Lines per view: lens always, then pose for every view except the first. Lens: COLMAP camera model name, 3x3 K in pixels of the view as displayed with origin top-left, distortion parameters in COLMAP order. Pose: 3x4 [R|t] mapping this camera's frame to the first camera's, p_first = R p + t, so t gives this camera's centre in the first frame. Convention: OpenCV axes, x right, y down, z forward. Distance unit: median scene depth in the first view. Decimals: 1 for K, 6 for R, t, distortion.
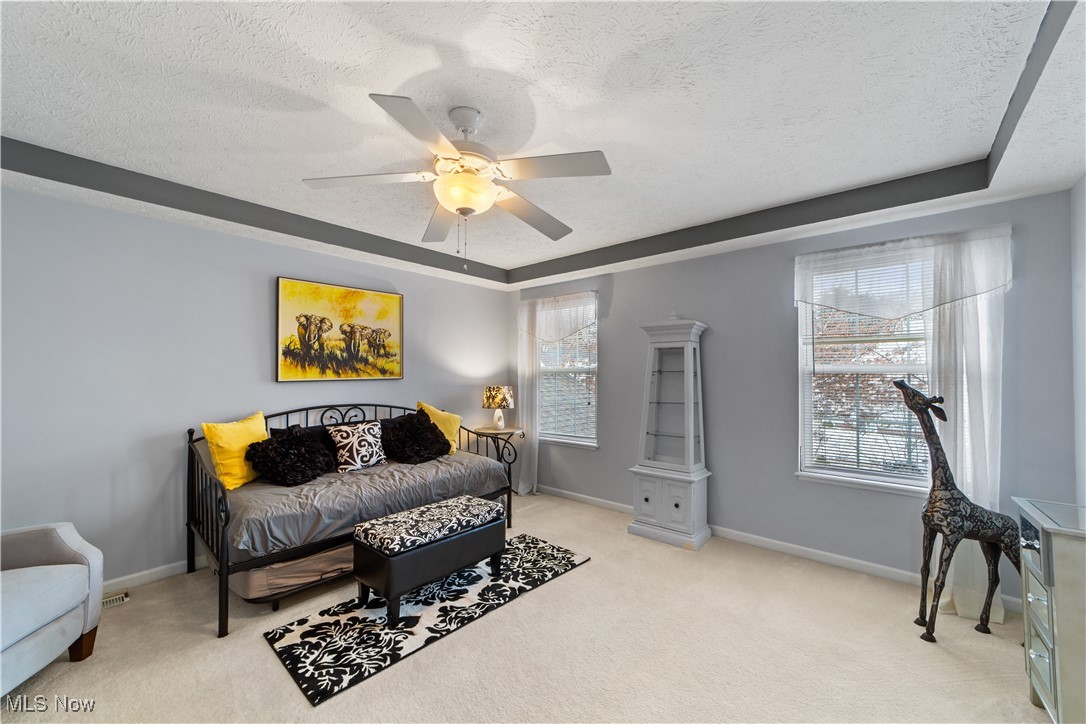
lens RADIAL K [[424.0, 0, 545.1], [0, 424.0, 376.7], [0, 0, 1]] dist [-0.001208, -0.000073]
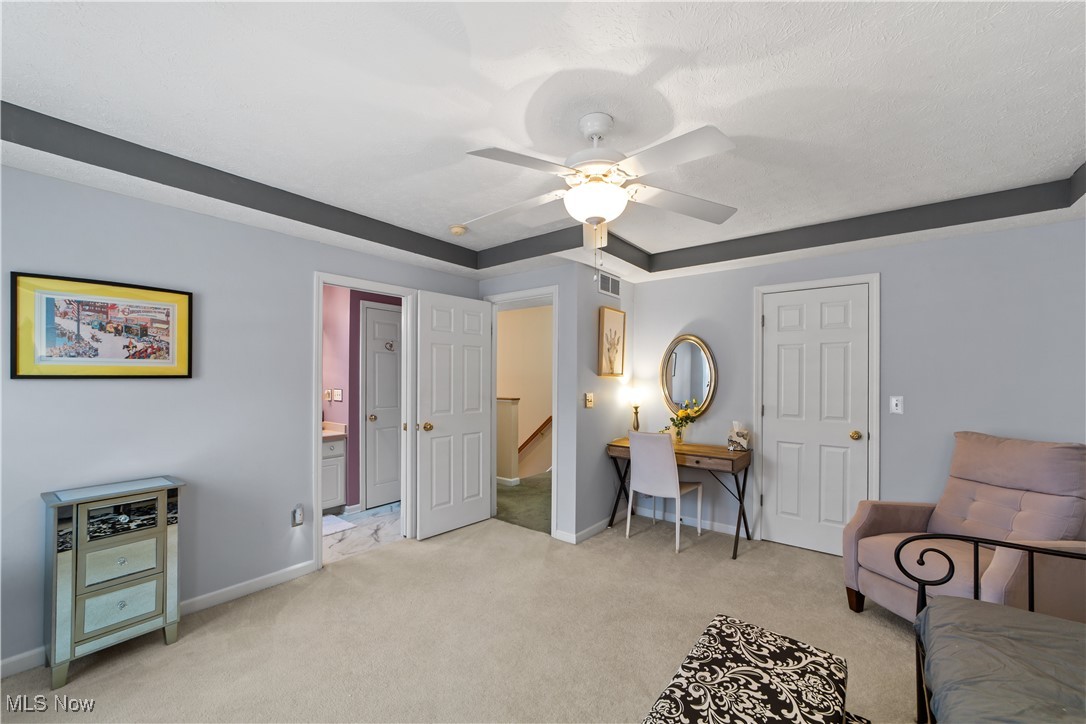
lens RADIAL K [[424.0, 0, 545.1], [0, 424.0, 376.7], [0, 0, 1]] dist [-0.001208, -0.000073]
pose [[-0.998867, -0.007337, -0.047020, -0.016067], [-0.007397, 0.999972, 0.001095, -0.015874], [0.047011, 0.001442, -0.998893, 1.122213]]
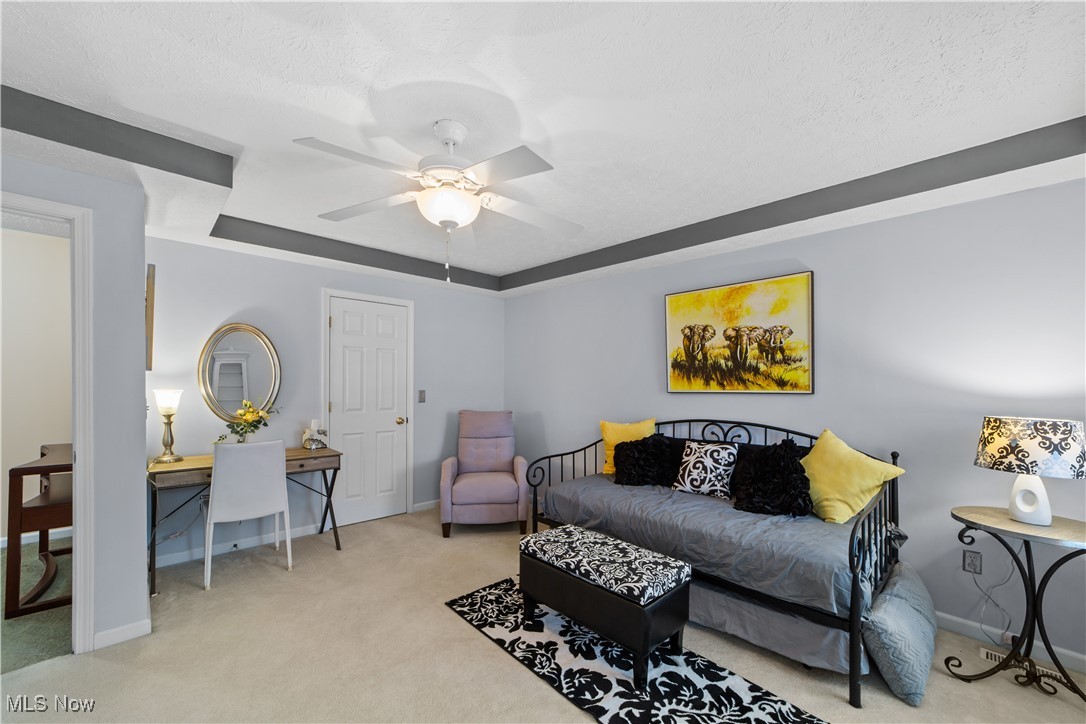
lens RADIAL K [[429.8, 0, 545.5], [0, 429.8, 396.0], [0, 0, 1]] dist [-0.013460, 0.000034]
pose [[-0.098866, 0.027133, -0.994731, 0.465008], [-0.016085, 0.999454, 0.028860, -0.005442], [0.994971, 0.018853, -0.098376, 0.756144]]
